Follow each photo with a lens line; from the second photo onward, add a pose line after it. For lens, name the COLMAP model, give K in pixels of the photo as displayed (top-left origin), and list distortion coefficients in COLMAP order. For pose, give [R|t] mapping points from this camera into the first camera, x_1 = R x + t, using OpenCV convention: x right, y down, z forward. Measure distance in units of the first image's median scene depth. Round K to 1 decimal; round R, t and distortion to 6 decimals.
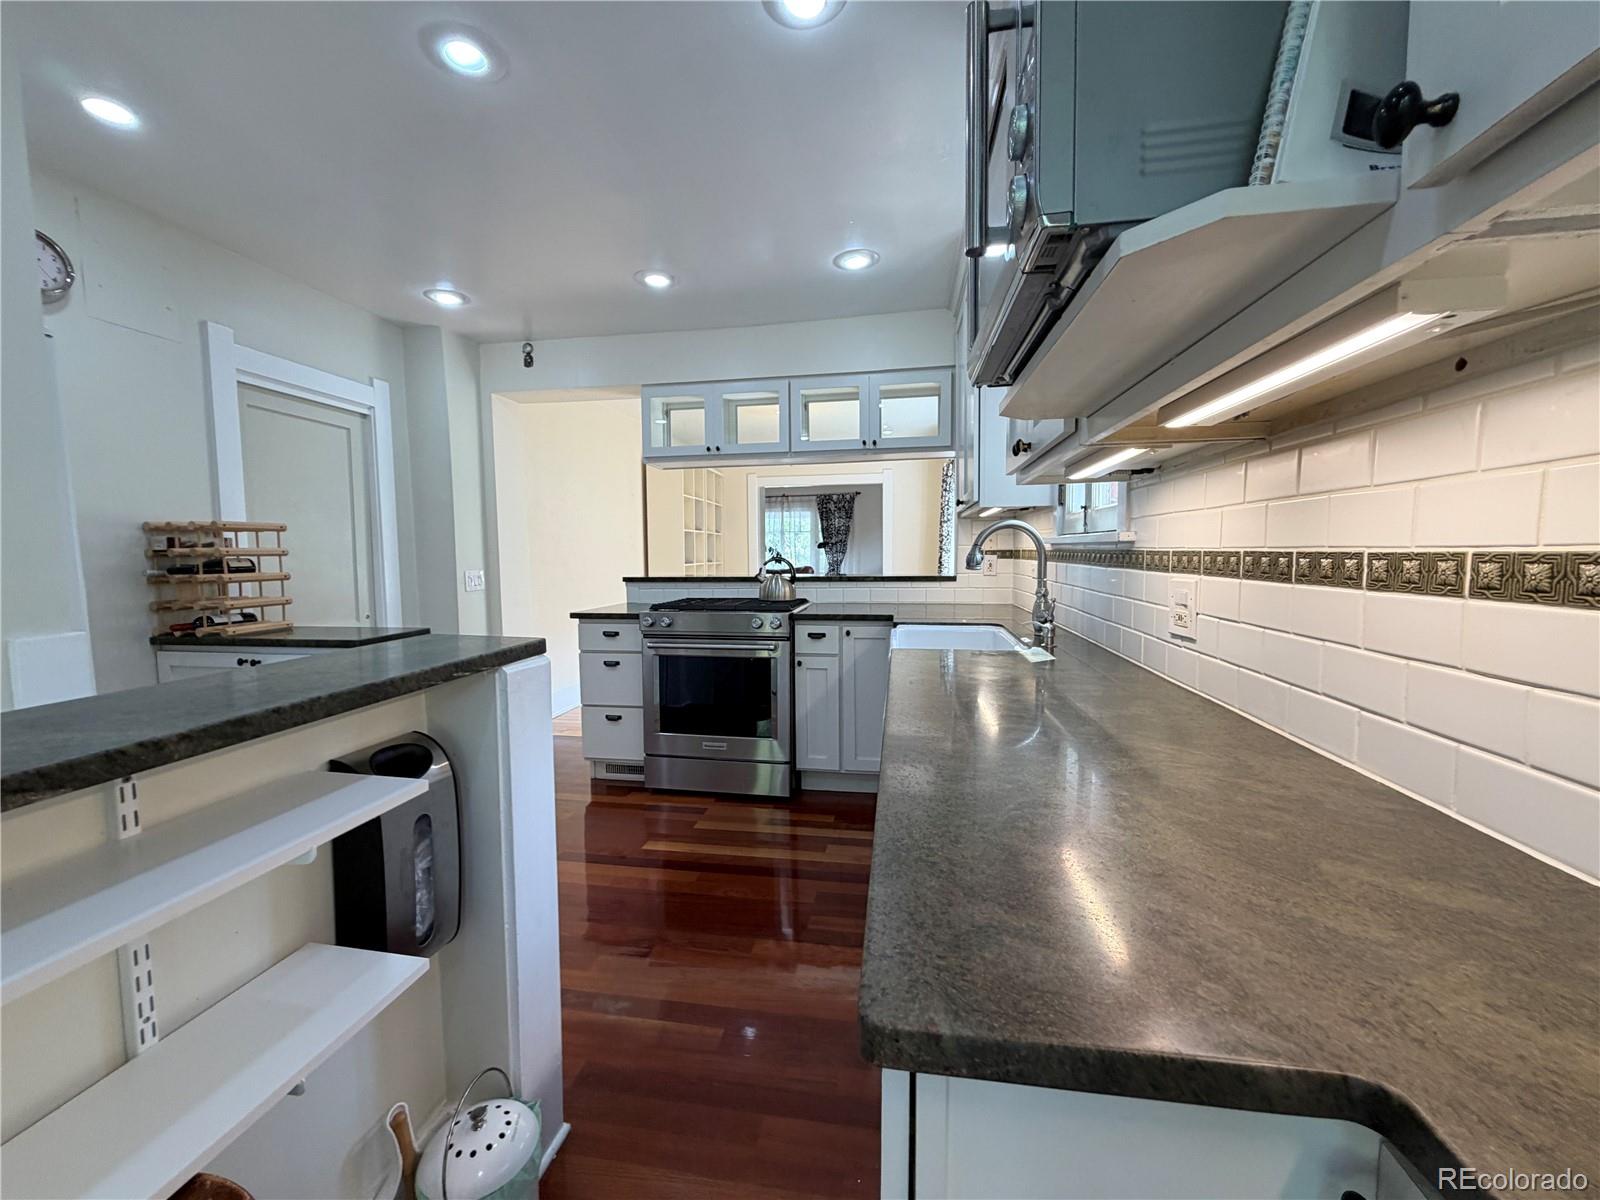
lens RADIAL K [[638.7, 0, 796.1], [0, 638.7, 598.0], [0, 0, 1]] dist [-0.000431, -0.000212]
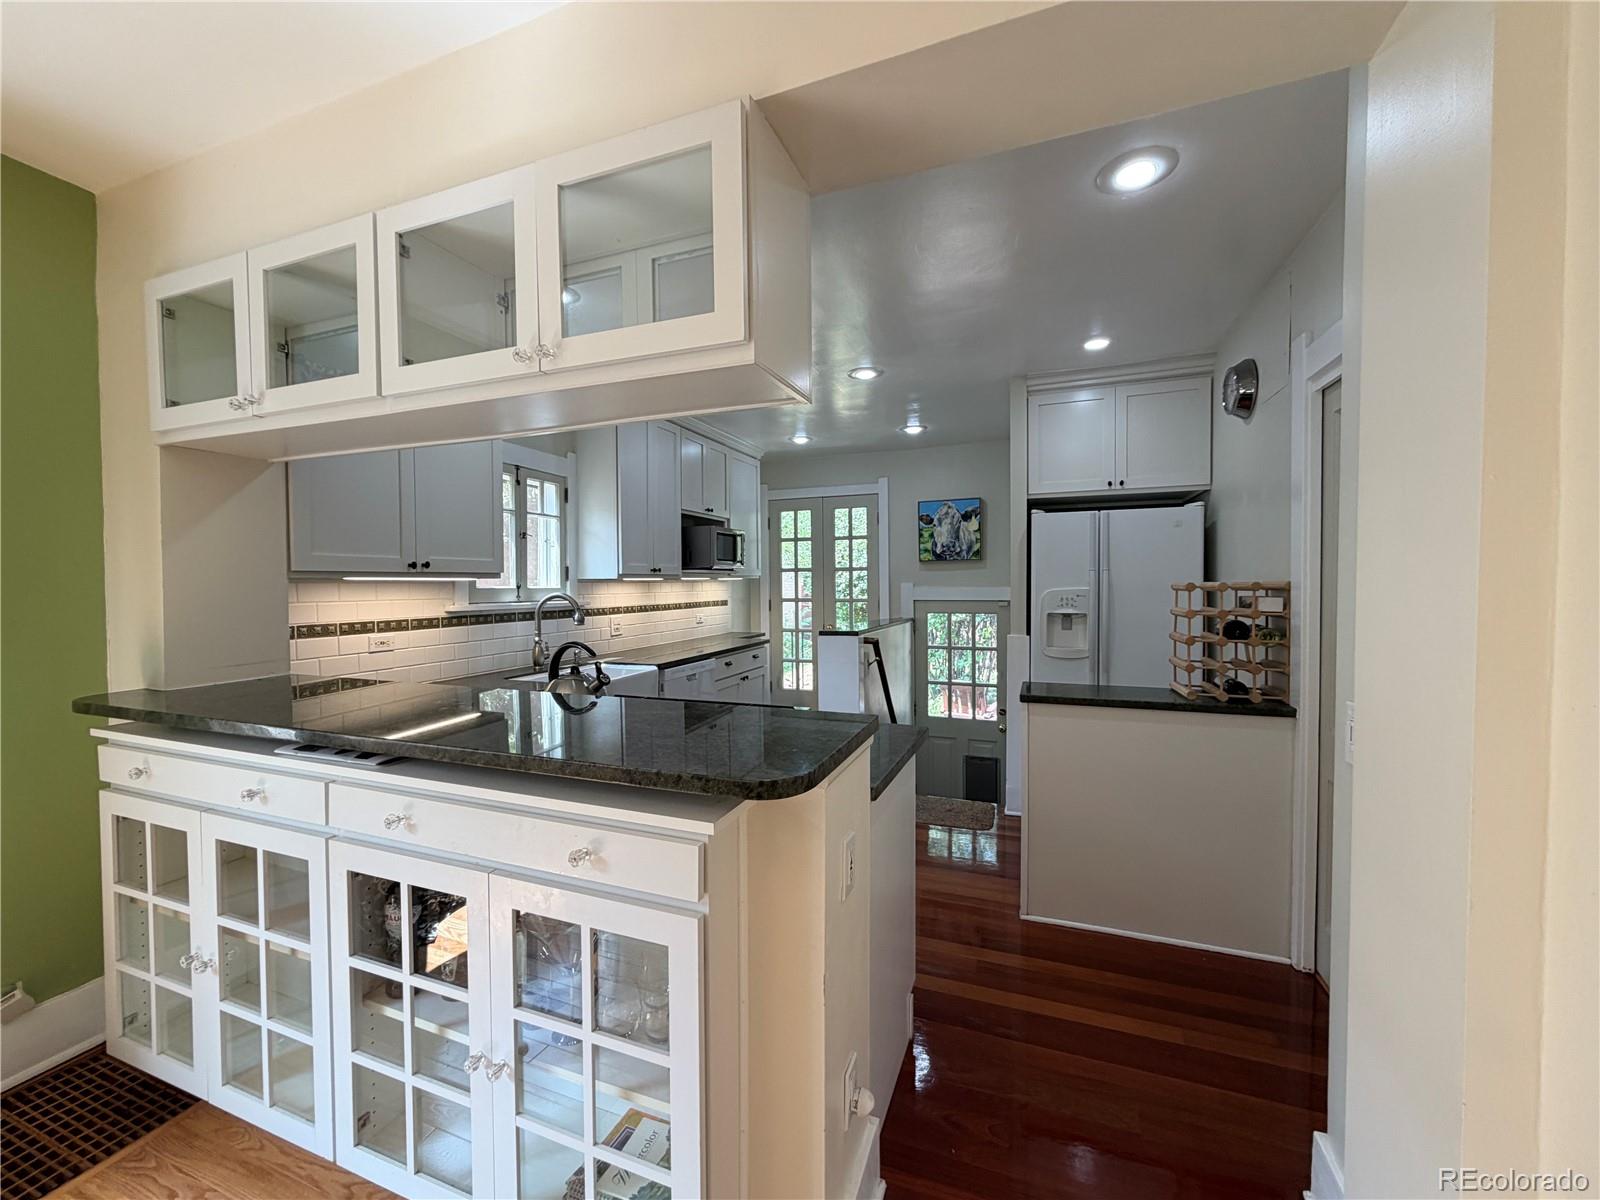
lens RADIAL K [[638.7, 0, 796.1], [0, 638.7, 598.0], [0, 0, 1]] dist [-0.000431, -0.000212]
pose [[-0.980401, 0.013127, 0.196572, -0.345019], [0.032193, 0.995041, 0.094115, -0.155237], [-0.194362, 0.098598, -0.975962, 1.570877]]
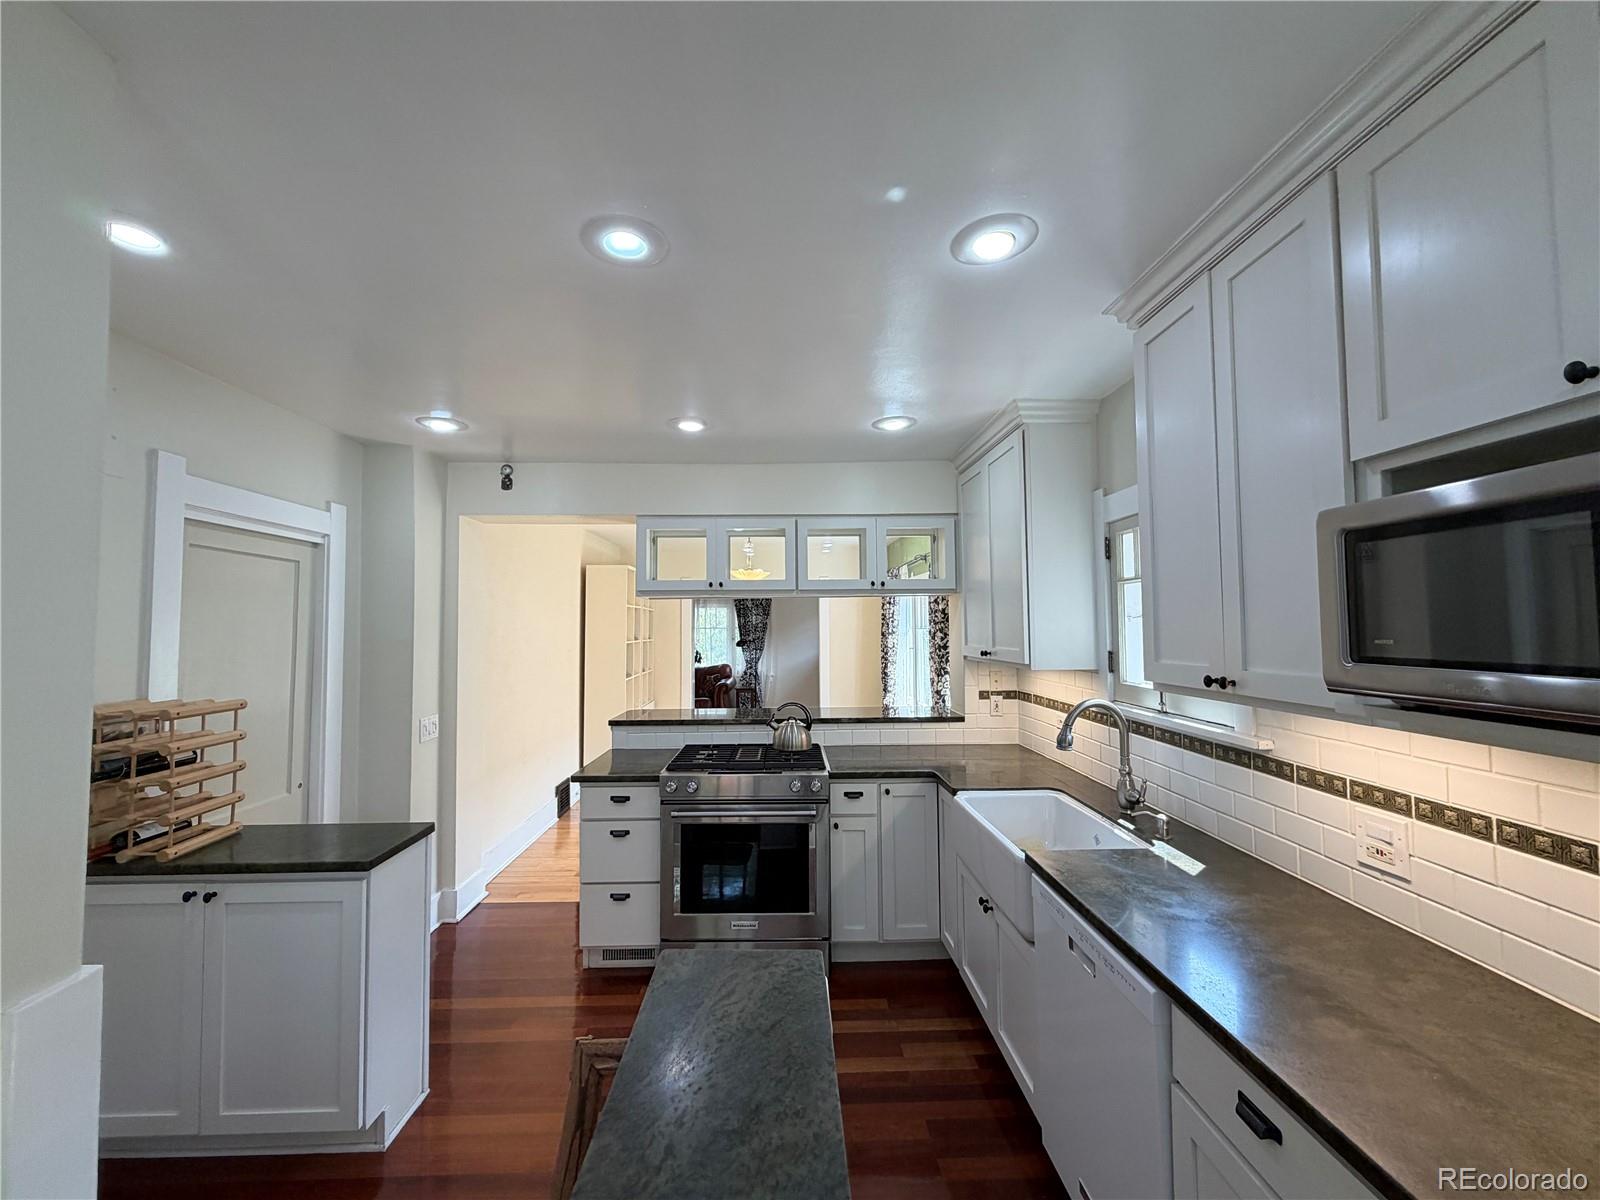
lens RADIAL K [[638.7, 0, 796.1], [0, 638.7, 598.0], [0, 0, 1]] dist [-0.000431, -0.000212]
pose [[0.980293, 0.011865, 0.197195, -0.223043], [0.011616, 0.993006, -0.117494, -0.111348], [-0.197209, 0.117469, 0.973298, 0.052639]]
